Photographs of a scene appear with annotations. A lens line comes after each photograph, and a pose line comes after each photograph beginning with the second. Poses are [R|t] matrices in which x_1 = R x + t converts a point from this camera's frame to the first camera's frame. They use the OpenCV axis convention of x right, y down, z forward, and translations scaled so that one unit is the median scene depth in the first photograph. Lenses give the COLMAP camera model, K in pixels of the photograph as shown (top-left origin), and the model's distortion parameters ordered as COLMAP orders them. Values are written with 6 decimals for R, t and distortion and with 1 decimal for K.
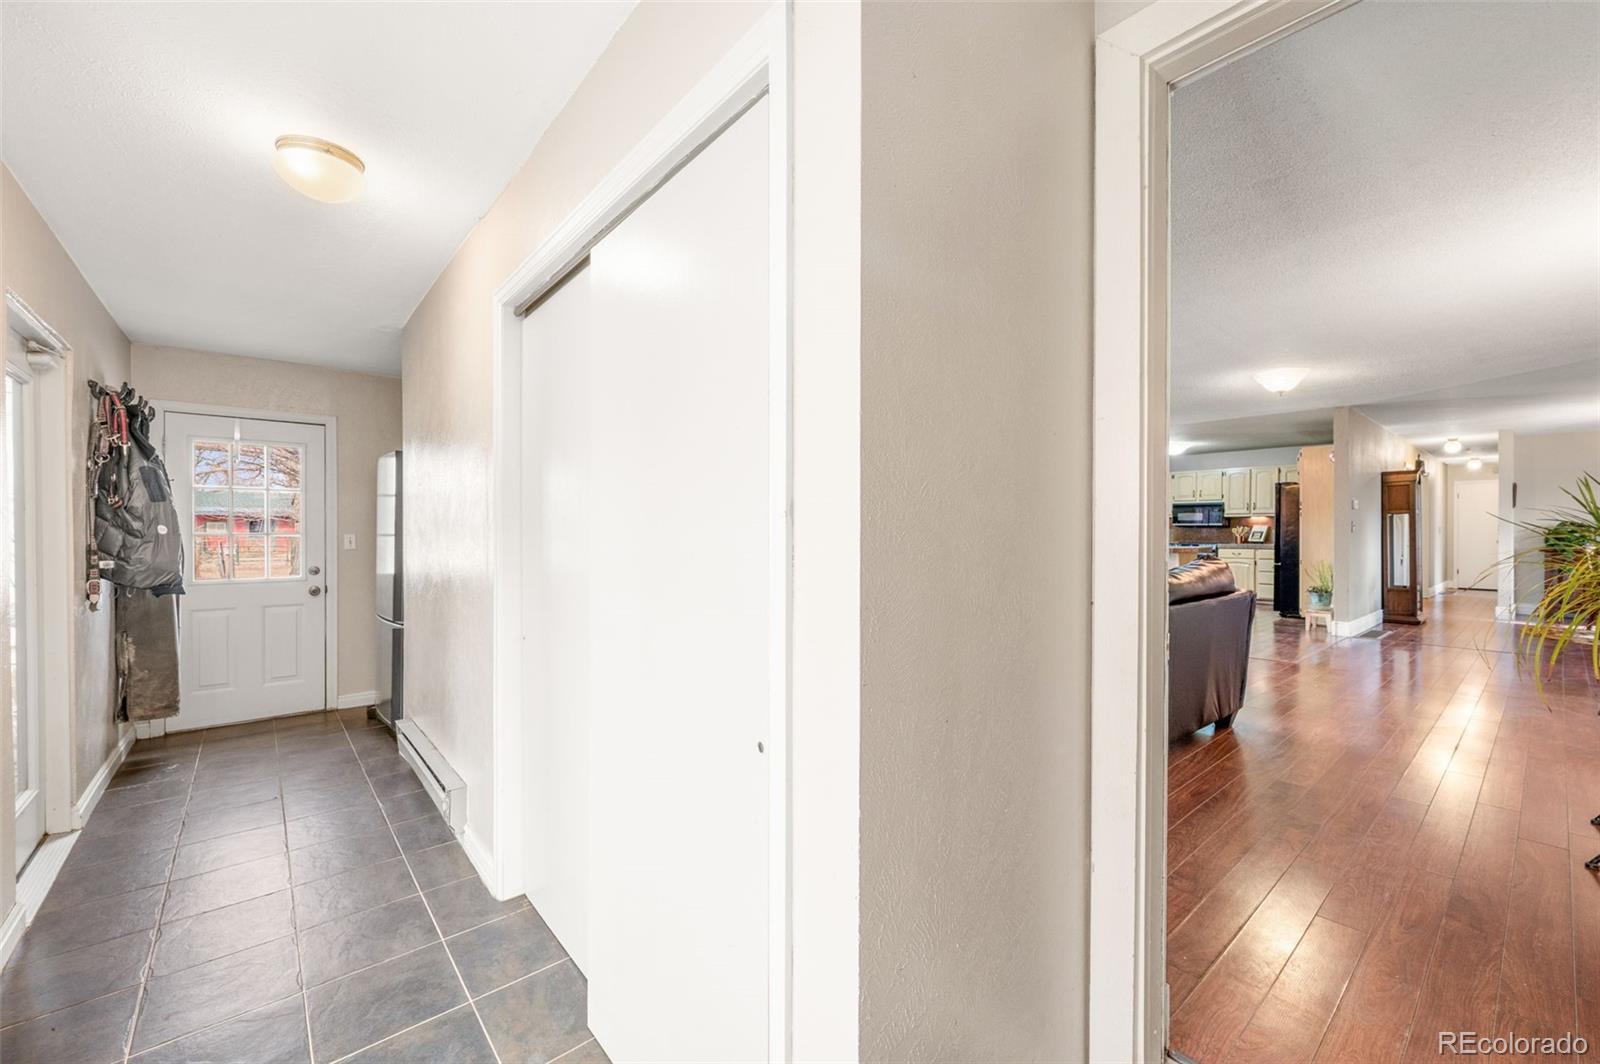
lens RADIAL K [[639.5, 0, 791.8], [0, 639.5, 533.2], [0, 0, 1]] dist [-0.004516, 0.000235]
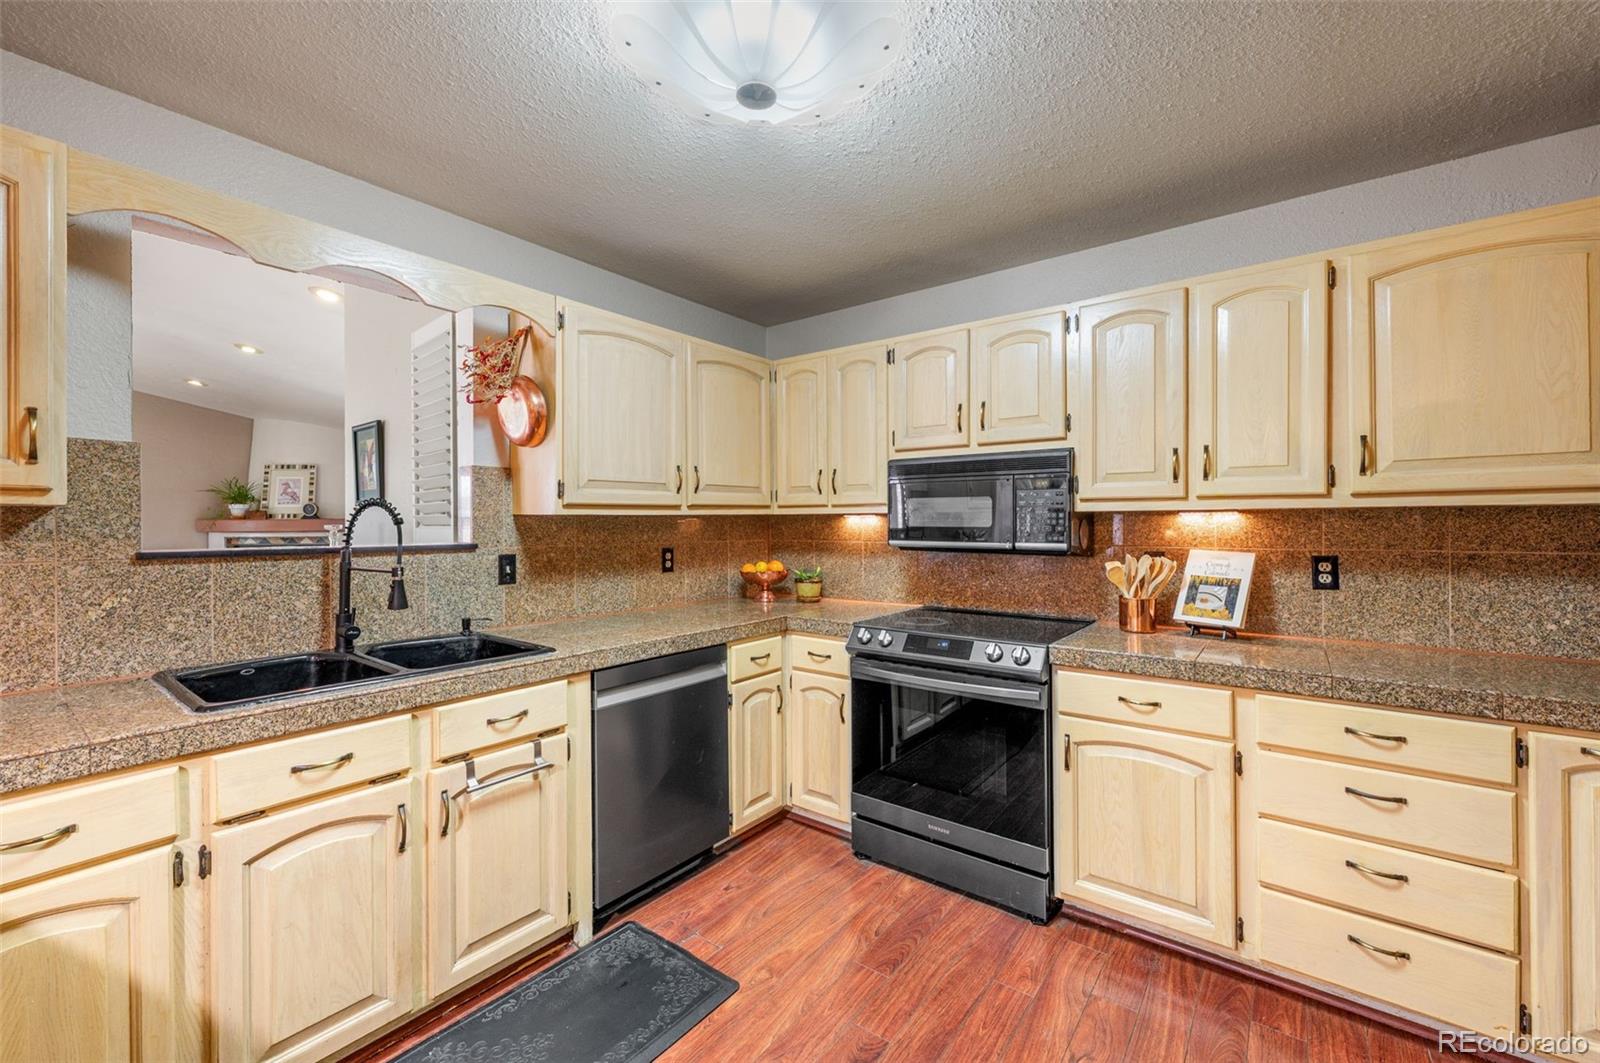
lens RADIAL K [[639.5, 0, 798.1], [0, 639.5, 520.8], [0, 0, 1]] dist [-0.004516, 0.000235]
pose [[0.975031, -0.006557, 0.221971, 0.622782], [0.008889, 0.999915, -0.009509, -0.024931], [-0.221890, 0.011244, 0.975007, 0.938480]]
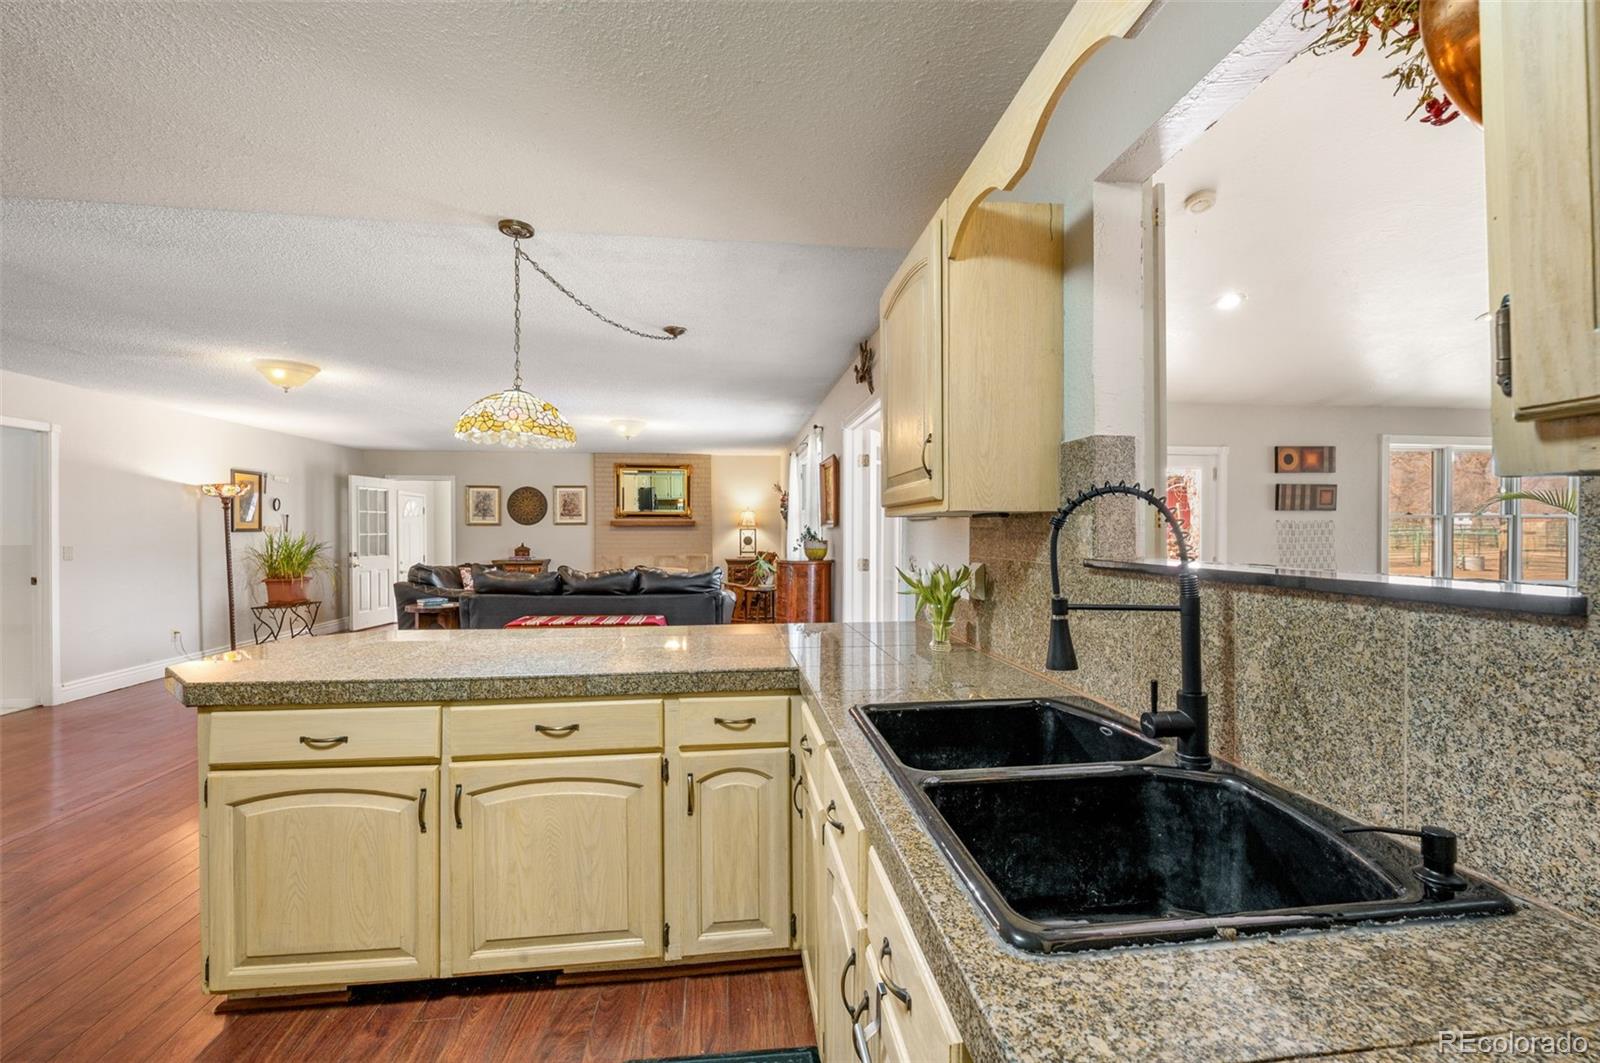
lens RADIAL K [[639.5, 0, 805.6], [0, 639.5, 536.0], [0, 0, 1]] dist [-0.004516, 0.000235]
pose [[-0.534647, 0.004081, -0.845066, 0.656945], [-0.005285, 0.999953, 0.008173, -0.026095], [0.845059, 0.008836, -0.534600, 1.189216]]
